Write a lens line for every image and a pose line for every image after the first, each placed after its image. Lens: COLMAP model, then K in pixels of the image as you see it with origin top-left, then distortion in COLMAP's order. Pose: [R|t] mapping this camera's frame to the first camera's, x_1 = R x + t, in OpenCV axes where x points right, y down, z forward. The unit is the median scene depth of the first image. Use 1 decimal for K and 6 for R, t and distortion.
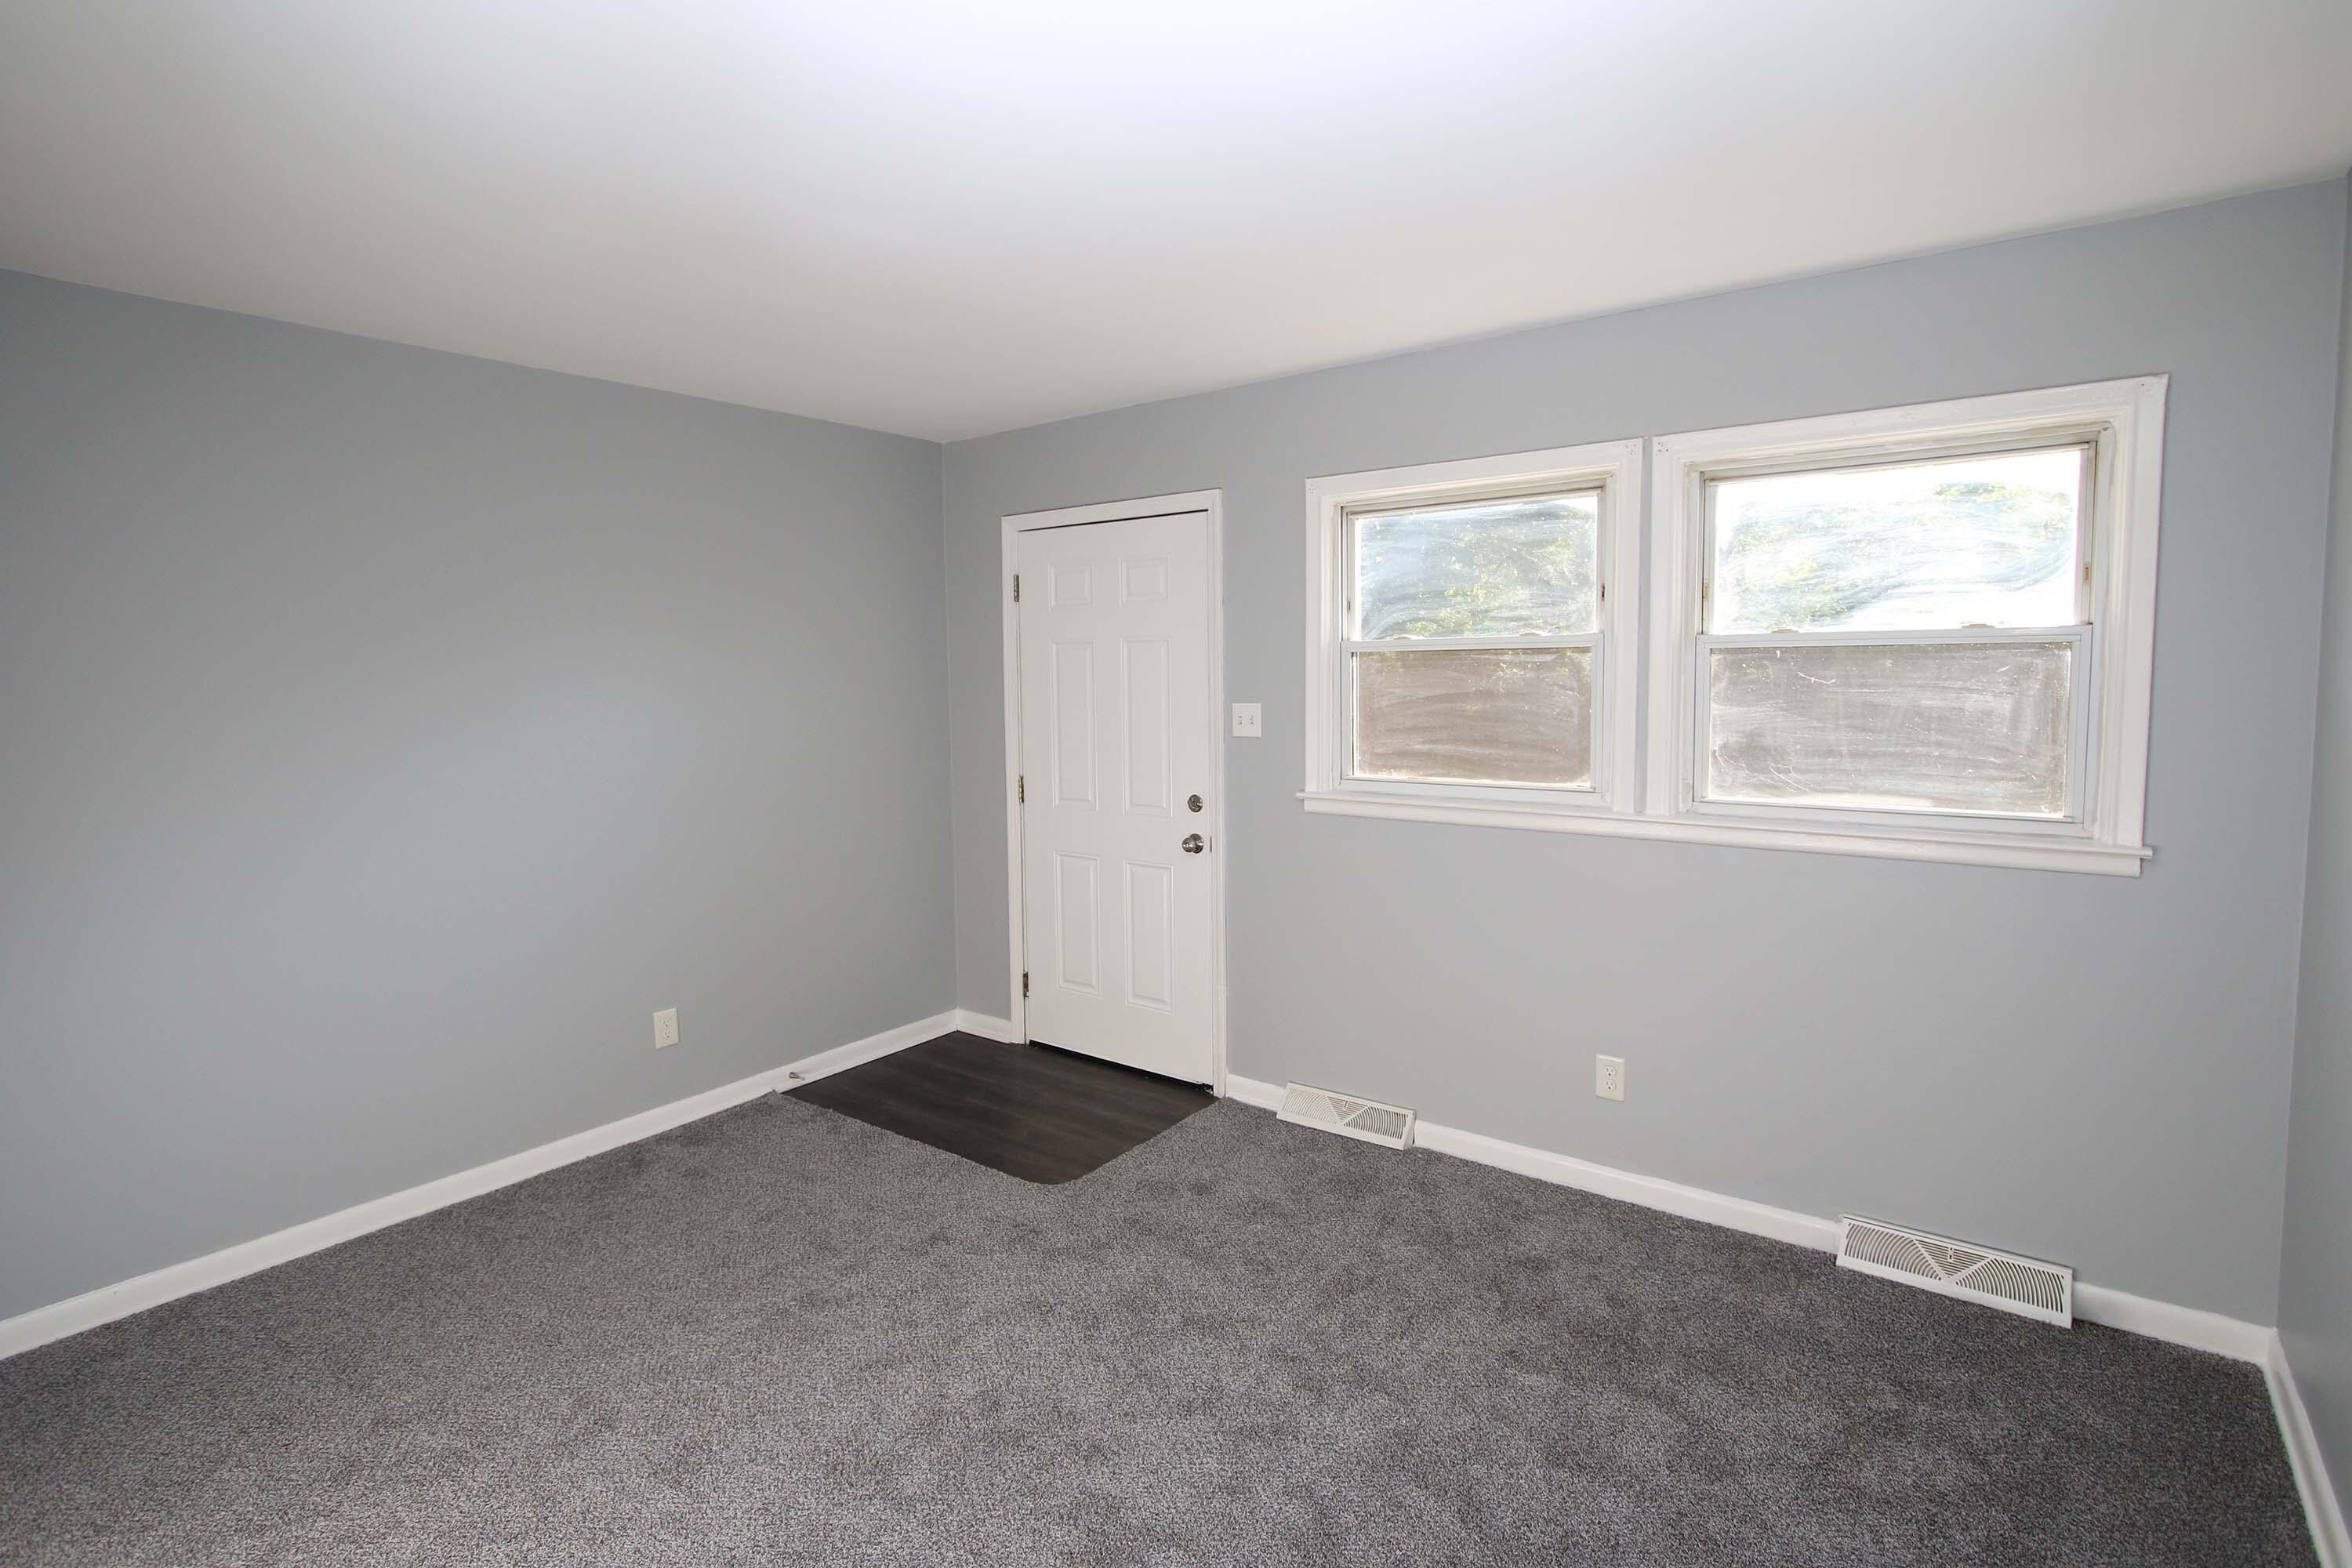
lens RADIAL K [[1135.1, 0, 1163.9], [0, 1135.1, 744.5], [0, 0, 1]] dist [-0.016868, -0.000500]
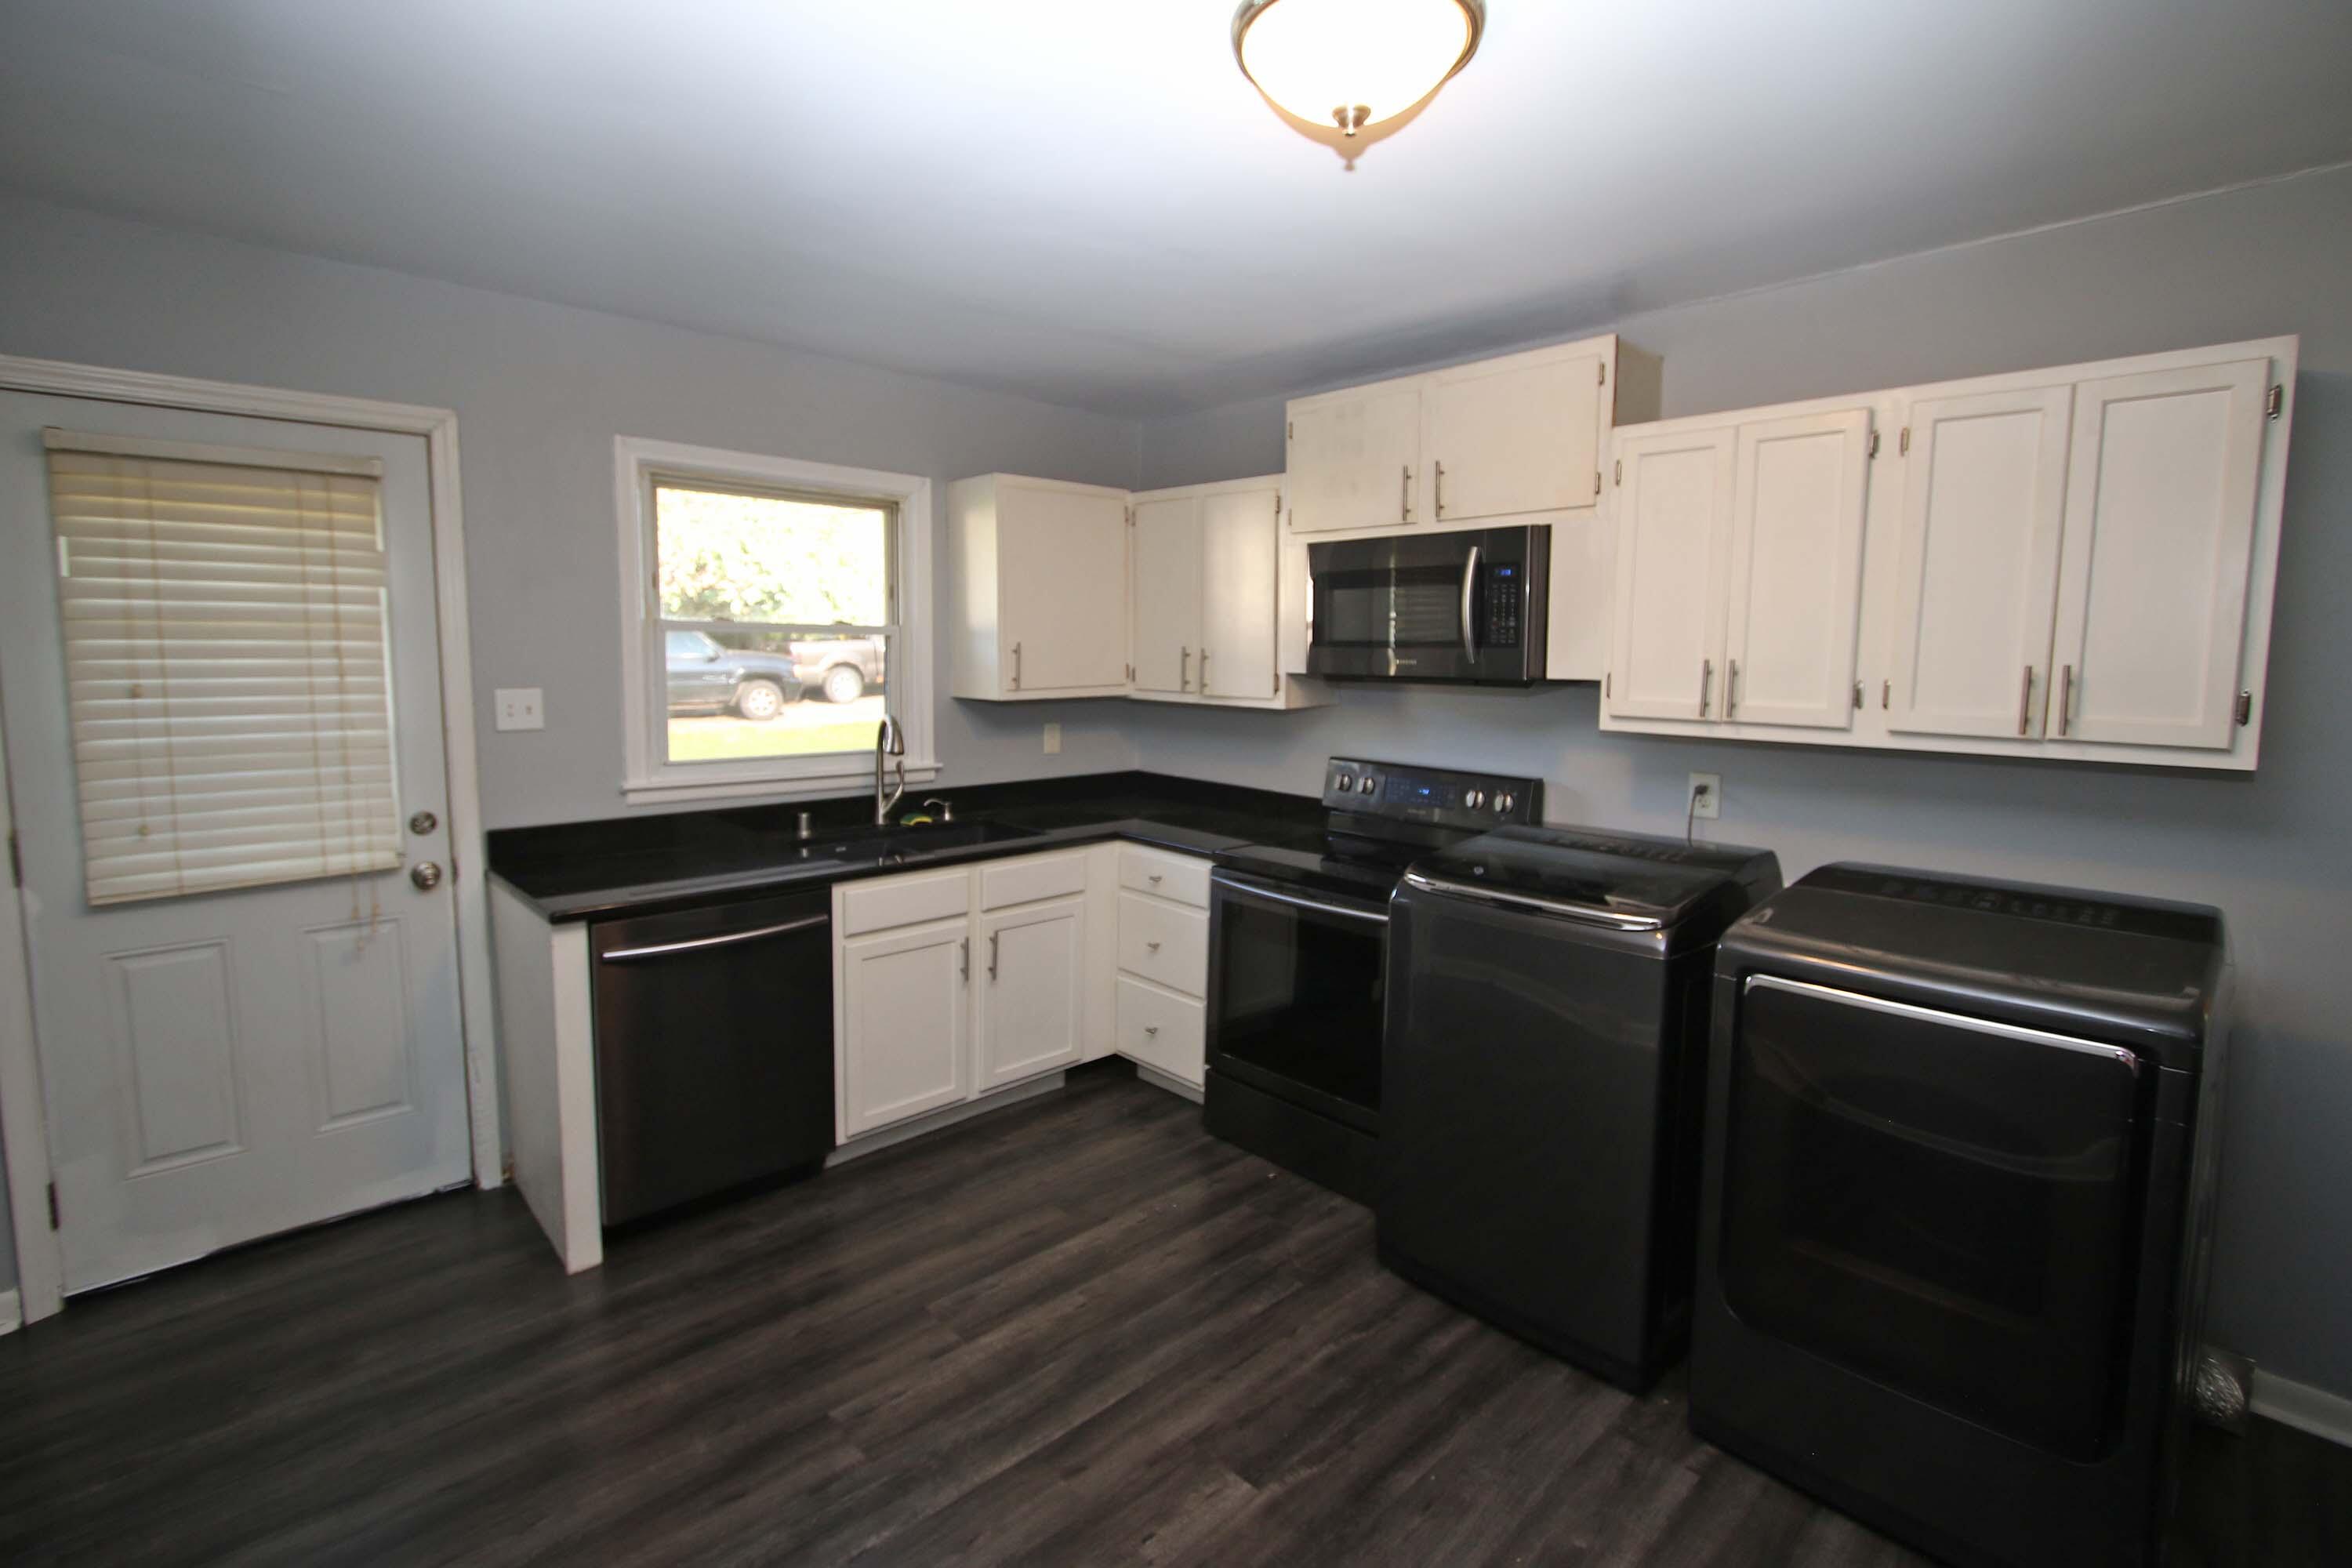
lens RADIAL K [[1079.2, 0, 1175.5], [0, 1079.2, 754.0], [0, 0, 1]] dist [-0.015679, 0.000888]
pose [[0.140010, -0.084202, 0.986563, -0.572820], [0.056435, 0.995436, 0.076950, -0.020282], [-0.988541, 0.044903, 0.144123, 0.387052]]
